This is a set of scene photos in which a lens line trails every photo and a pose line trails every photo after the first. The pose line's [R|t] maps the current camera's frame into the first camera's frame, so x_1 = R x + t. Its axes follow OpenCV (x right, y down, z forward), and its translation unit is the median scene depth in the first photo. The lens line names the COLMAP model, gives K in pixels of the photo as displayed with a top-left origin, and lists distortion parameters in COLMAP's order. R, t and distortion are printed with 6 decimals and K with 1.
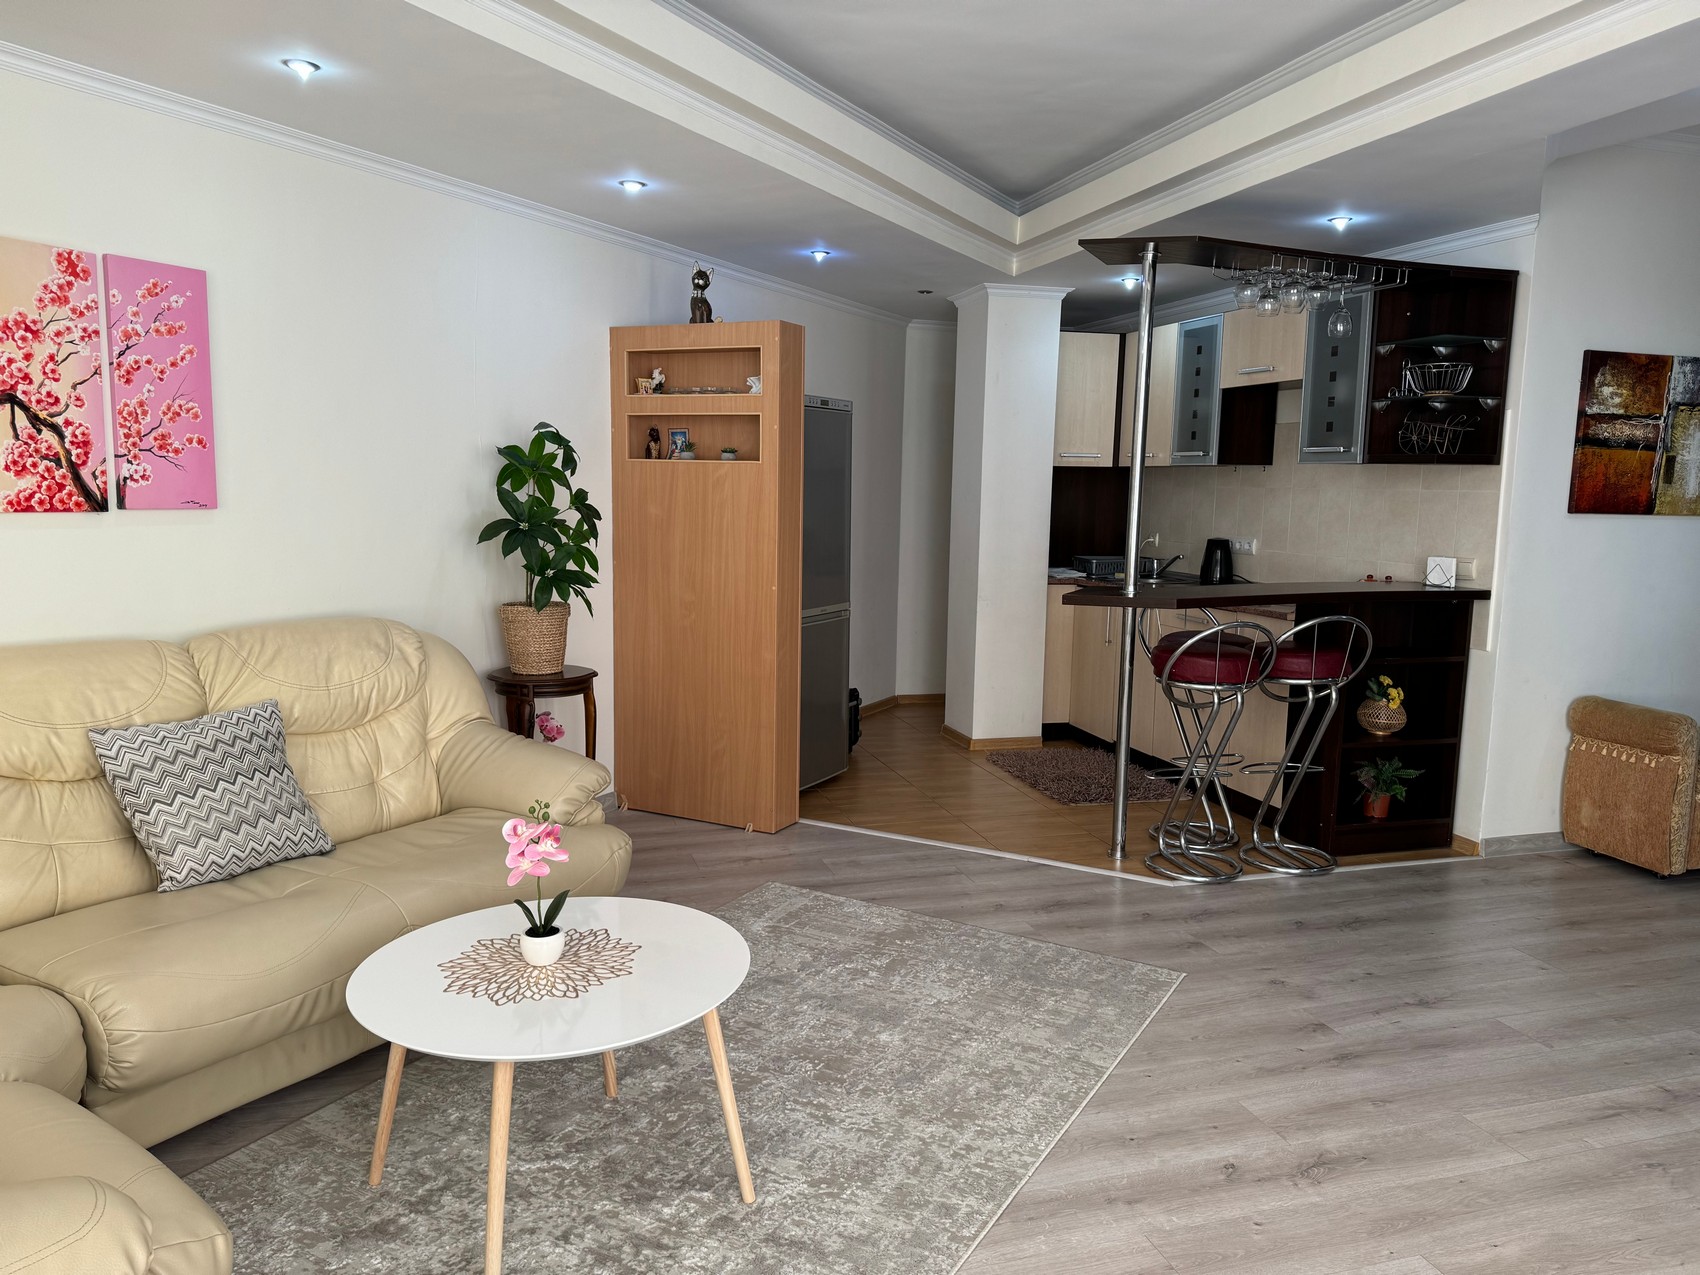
lens RADIAL K [[1185.2, 0, 849.6], [0, 1185.2, 632.4], [0, 0, 1]] dist [0.092651, -0.119944]
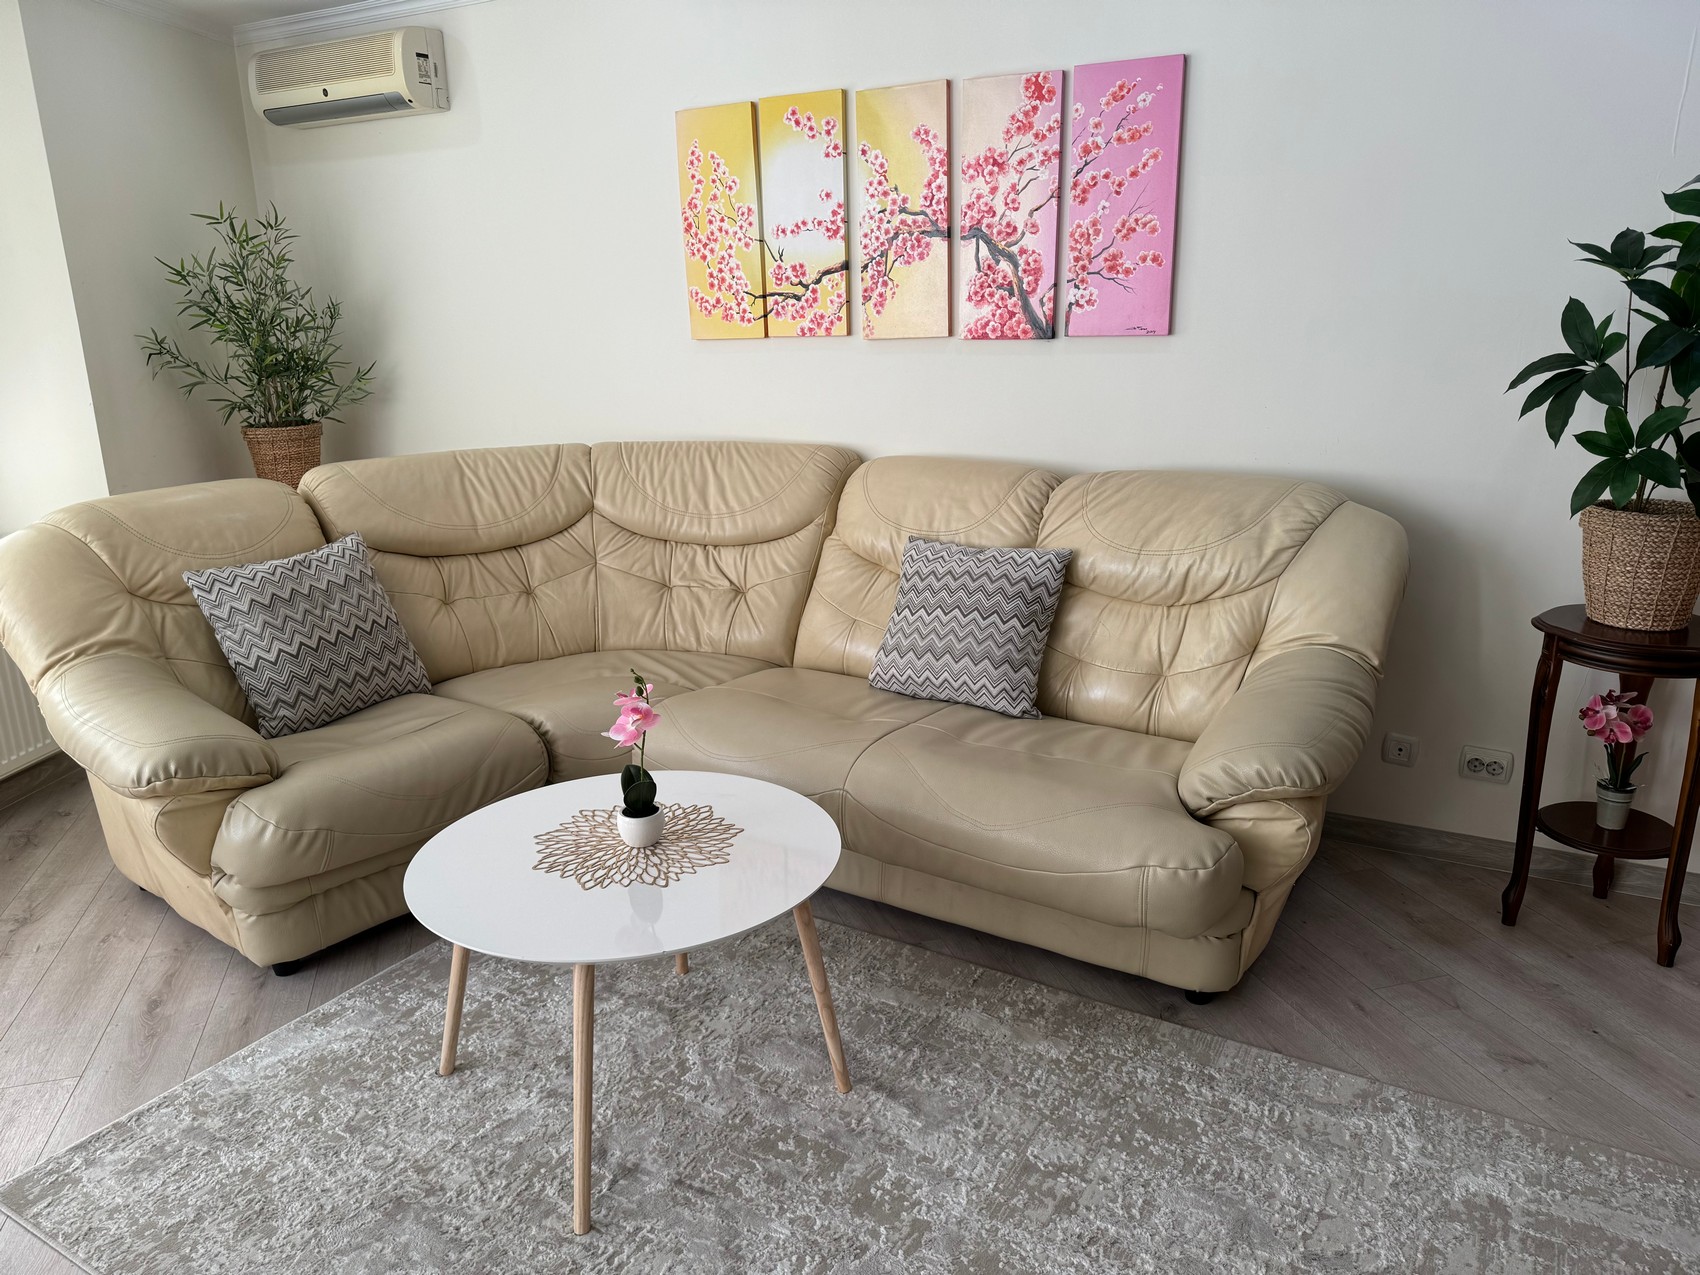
lens RADIAL K [[1198.3, 0, 839.1], [0, 1198.3, 641.3], [0, 0, 1]] dist [0.100819, -0.216783]
pose [[-0.018868, 0.249656, -0.968151, 0.438156], [-0.103617, 0.962621, 0.250249, -0.089137], [0.994438, 0.105039, 0.007706, 0.826165]]
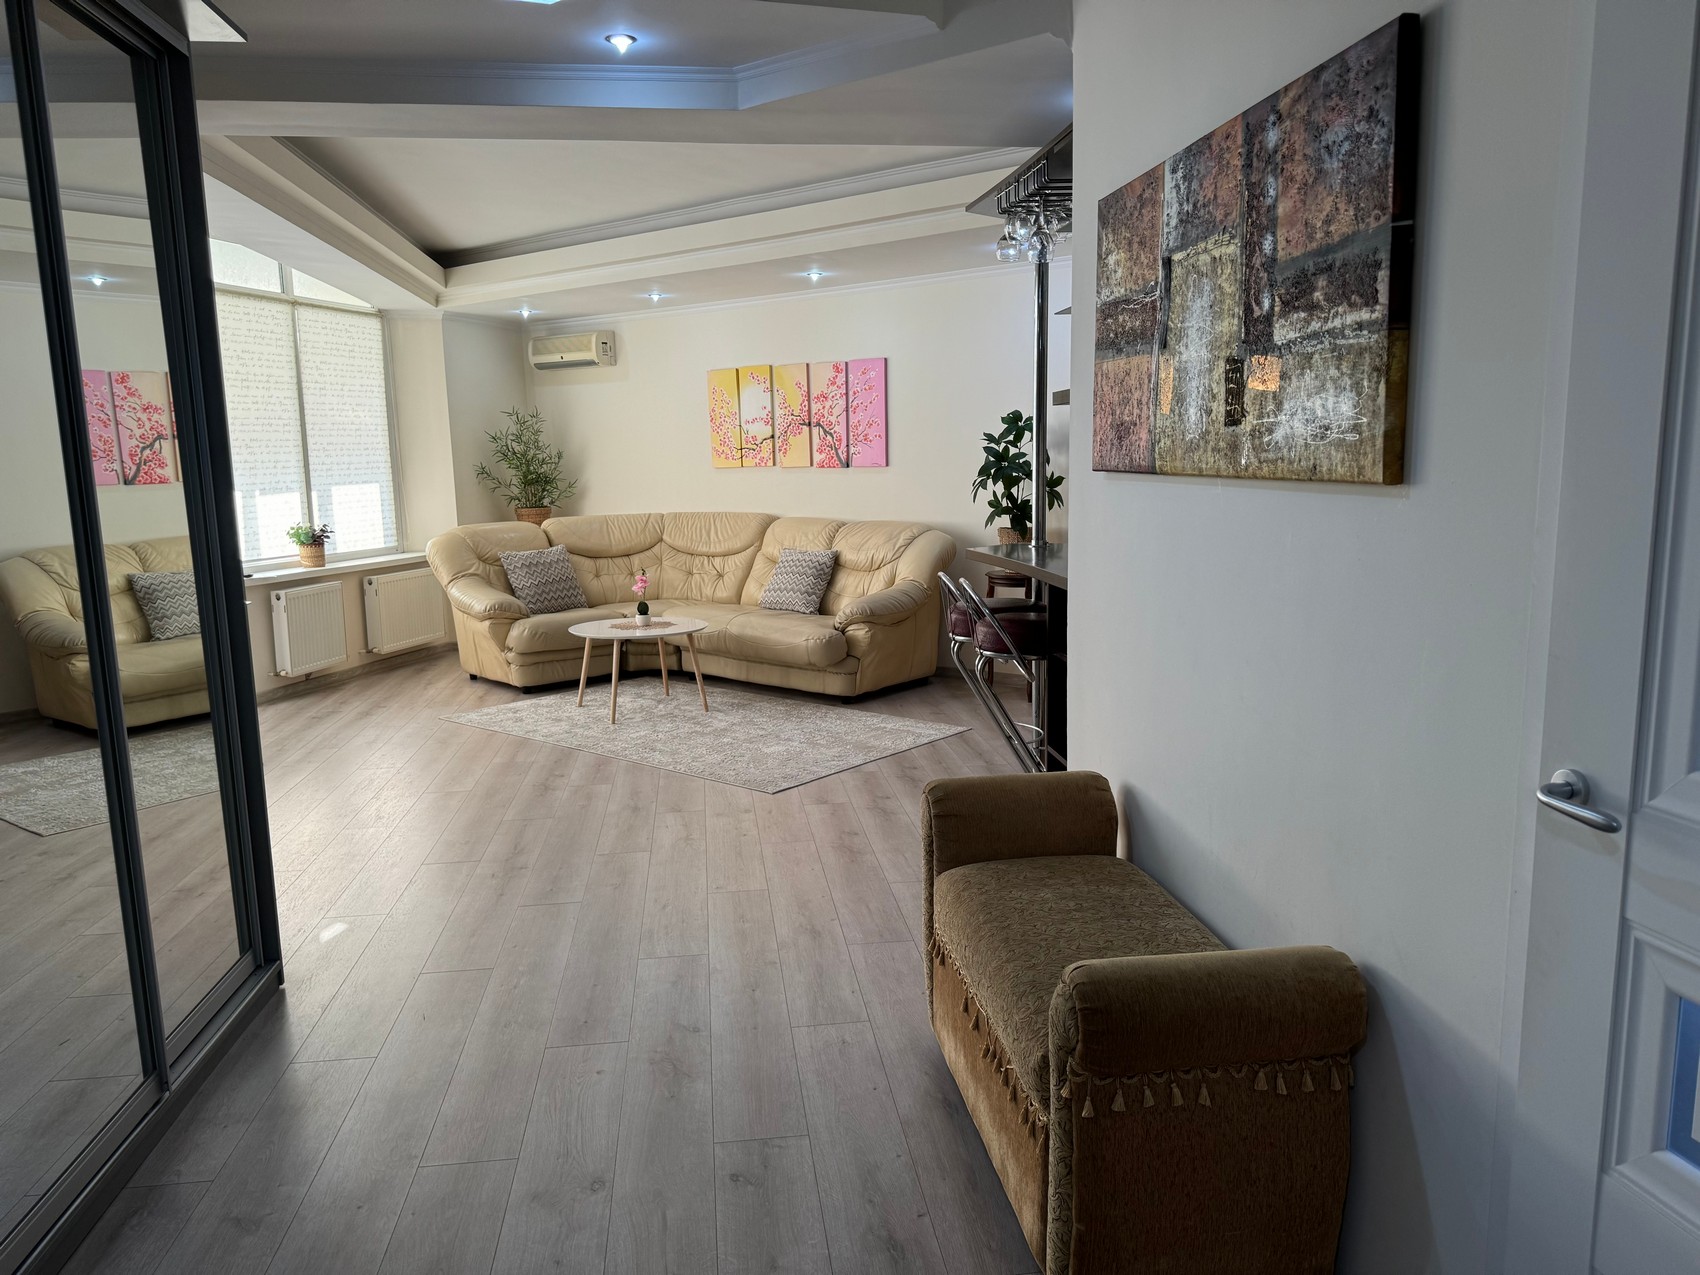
lens RADIAL K [[1185.2, 0, 849.6], [0, 1185.2, 632.4], [0, 0, 1]] dist [0.092651, -0.119944]
pose [[-0.166864, 0.134642, -0.976743, 1.749439], [-0.103866, 0.982720, 0.153210, -0.138582], [0.980494, 0.127016, -0.149996, 1.386837]]
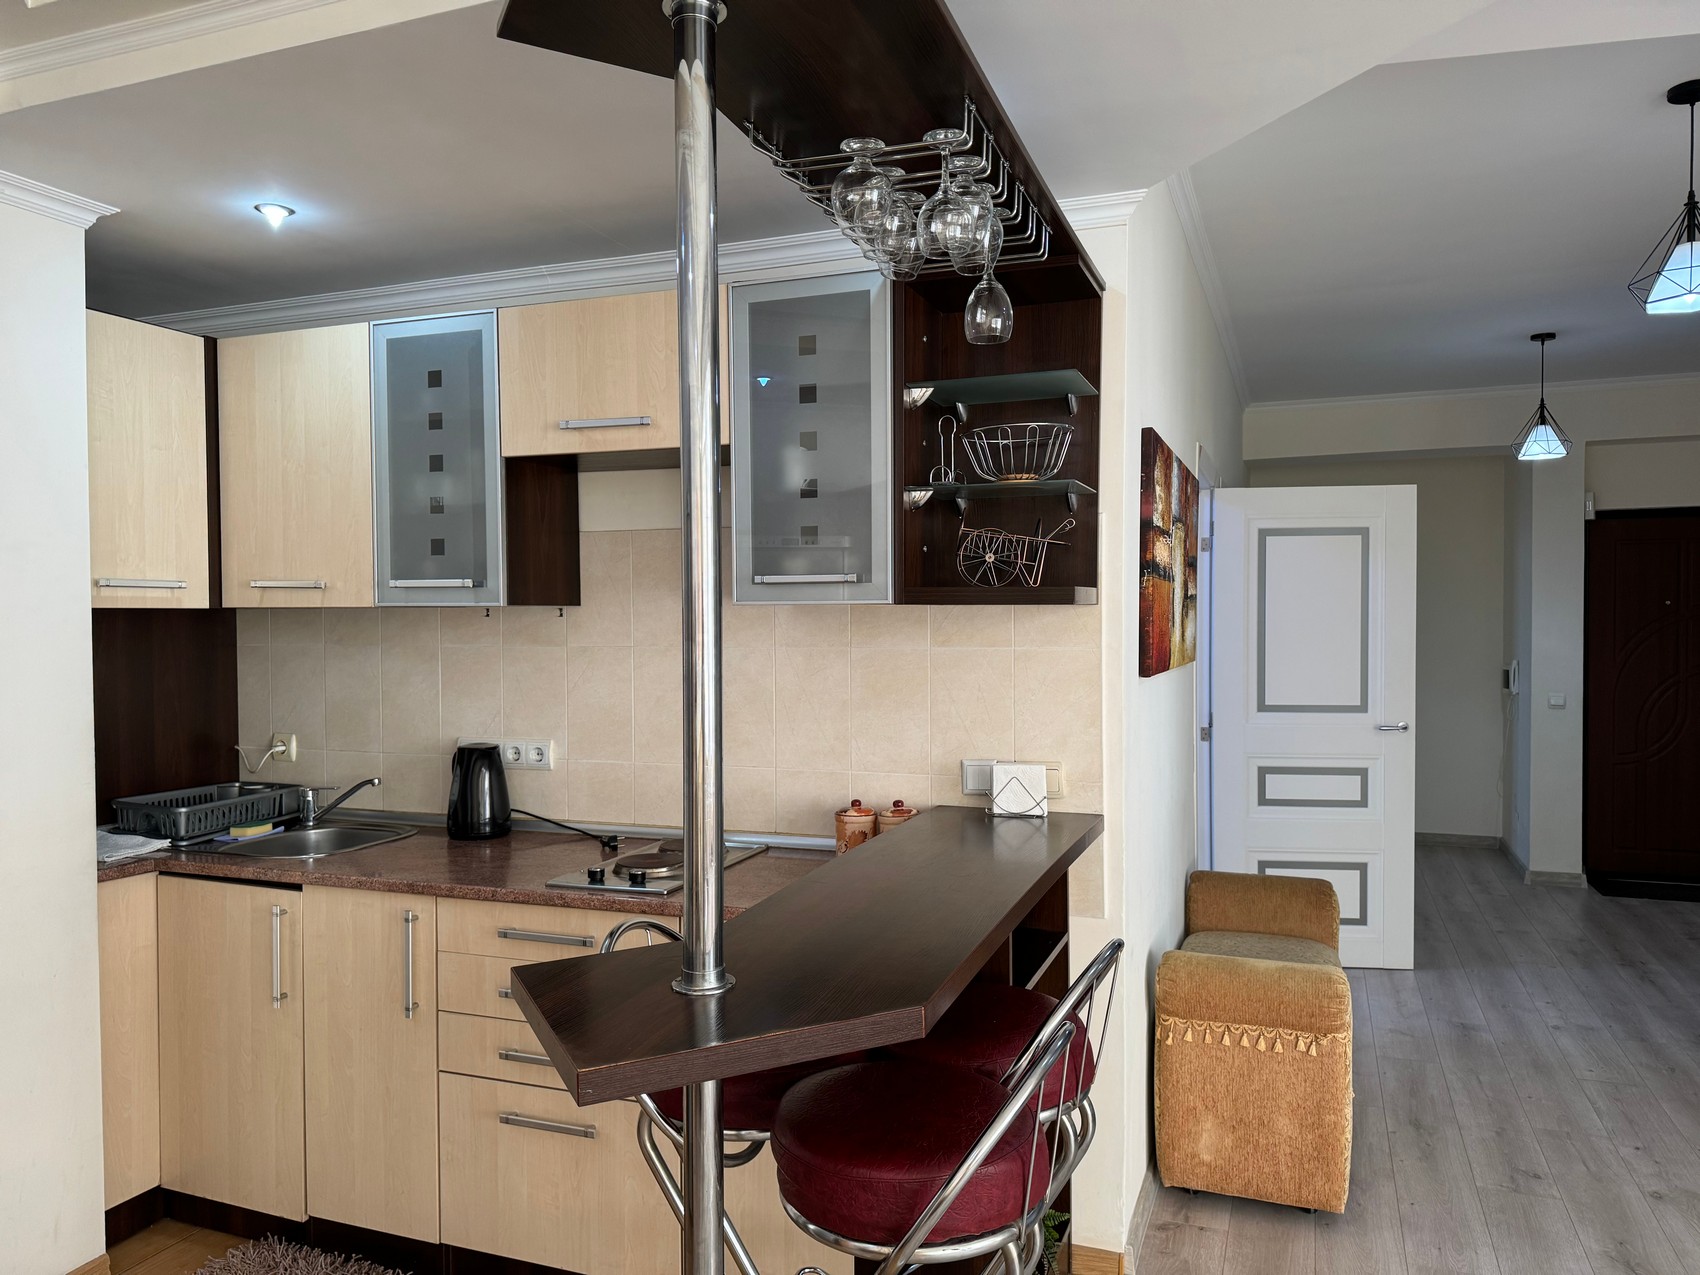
lens RADIAL K [[1182.1, 0, 851.4], [0, 1182.1, 650.5], [0, 0, 1]] dist [0.087807, -0.120524]
pose [[0.616977, -0.043972, 0.785752, 0.004264], [0.115412, 0.992698, -0.035070, -0.155390], [-0.778472, 0.112323, 0.617547, 1.035354]]
